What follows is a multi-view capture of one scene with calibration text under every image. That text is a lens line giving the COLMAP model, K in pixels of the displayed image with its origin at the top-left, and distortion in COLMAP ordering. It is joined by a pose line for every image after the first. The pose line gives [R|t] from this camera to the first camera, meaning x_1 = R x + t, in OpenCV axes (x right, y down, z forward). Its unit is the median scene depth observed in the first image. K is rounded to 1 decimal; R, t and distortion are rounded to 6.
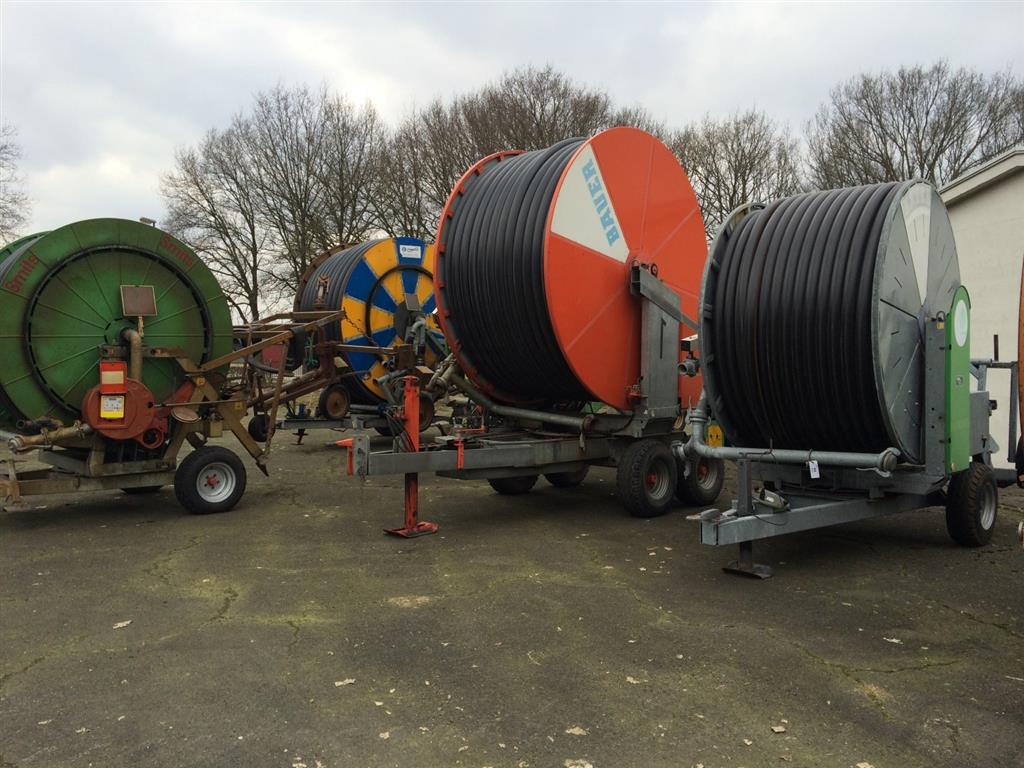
lens RADIAL K [[860.8, 0, 512.0], [0, 860.8, 384.0], [0, 0, 1]] dist [0.004262, 0.001519]
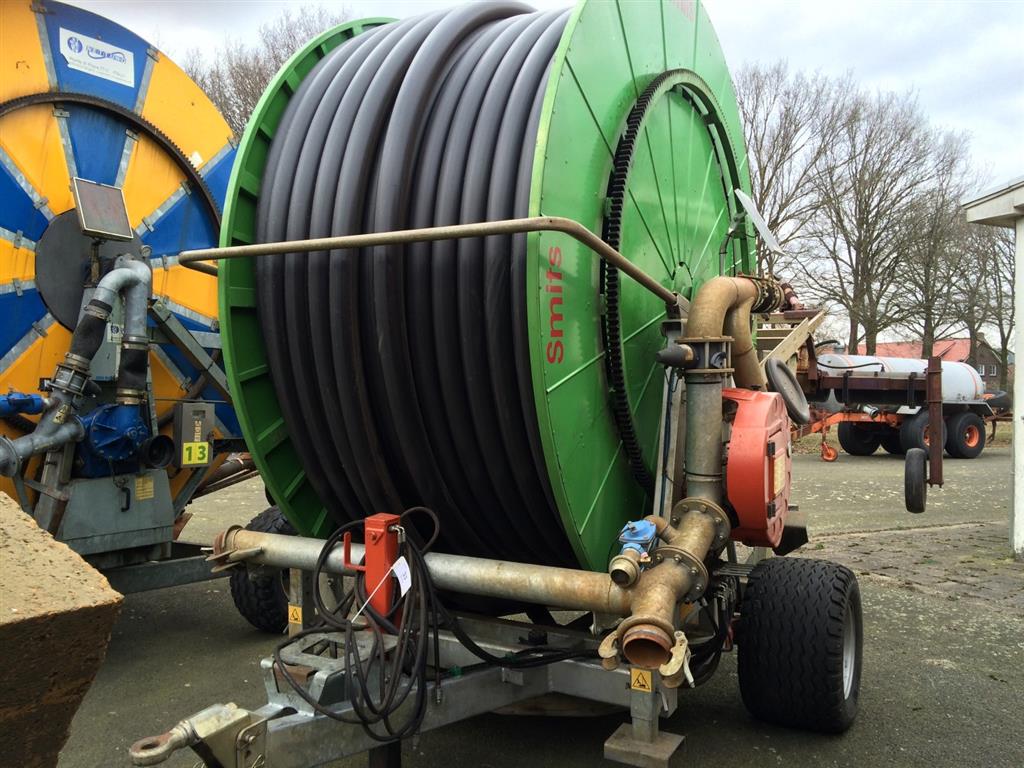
lens RADIAL K [[860.8, 0, 512.0], [0, 860.8, 384.0], [0, 0, 1]] dist [0.004262, 0.001519]
pose [[0.964383, -0.007437, 0.264404, -0.055633], [0.018550, 0.999045, -0.039559, -0.016950], [-0.263858, 0.043055, 0.963600, 0.659988]]
